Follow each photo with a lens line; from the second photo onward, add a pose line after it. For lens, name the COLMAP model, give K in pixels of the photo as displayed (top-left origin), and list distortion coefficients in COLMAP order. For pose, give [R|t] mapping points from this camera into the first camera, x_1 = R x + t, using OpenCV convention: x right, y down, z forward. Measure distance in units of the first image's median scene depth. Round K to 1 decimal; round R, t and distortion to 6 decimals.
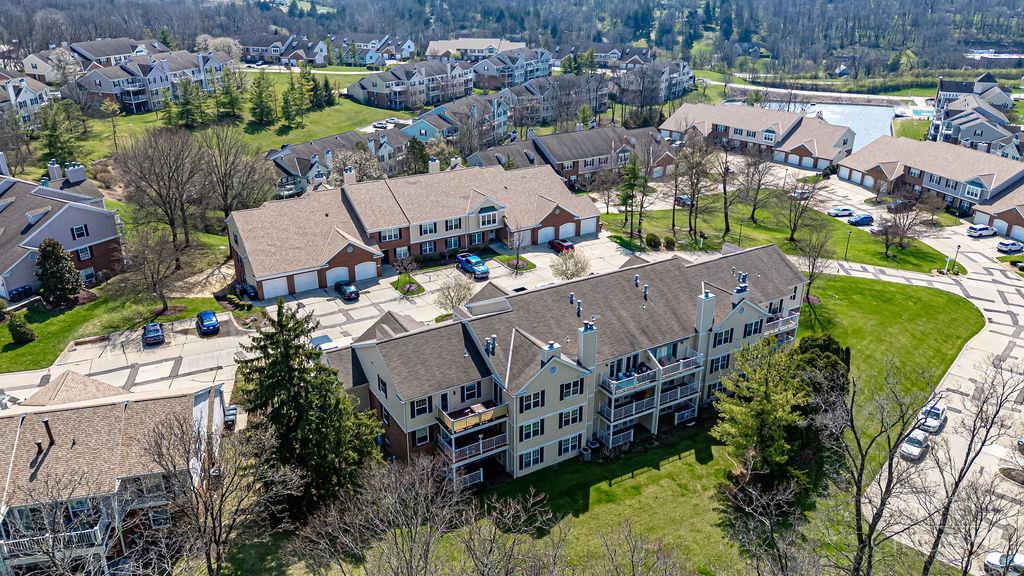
lens RADIAL K [[754.8, 0, 512.0], [0, 754.8, 288.0], [0, 0, 1]] dist [0.081317, -0.076731]
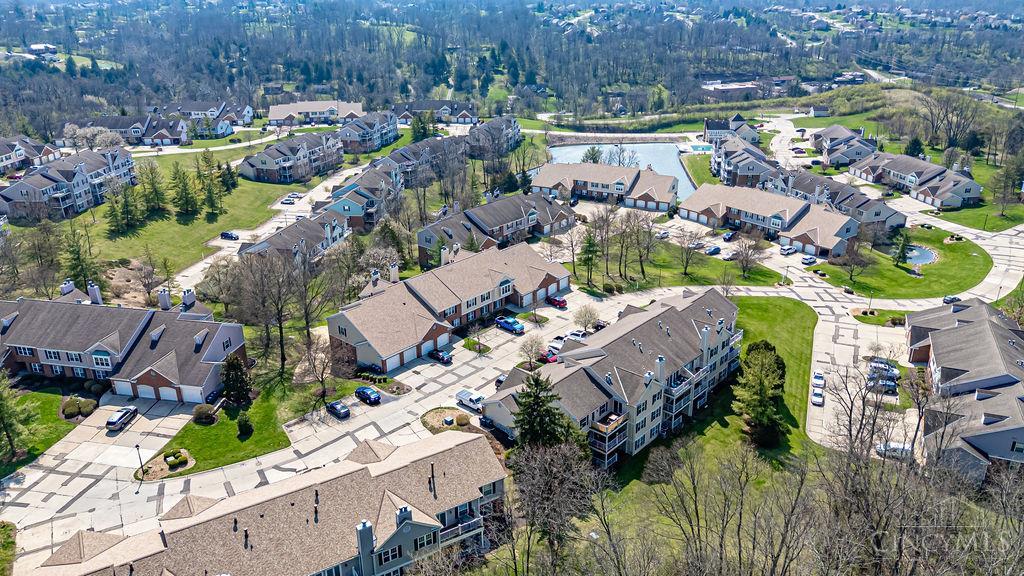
lens RADIAL K [[754.8, 0, 512.0], [0, 754.8, 288.0], [0, 0, 1]] dist [0.081317, -0.076731]
pose [[0.950140, -0.126725, 0.284910, -0.292892], [0.133485, 0.991041, -0.004350, -0.061010], [-0.281807, 0.042164, 0.958544, -0.229476]]
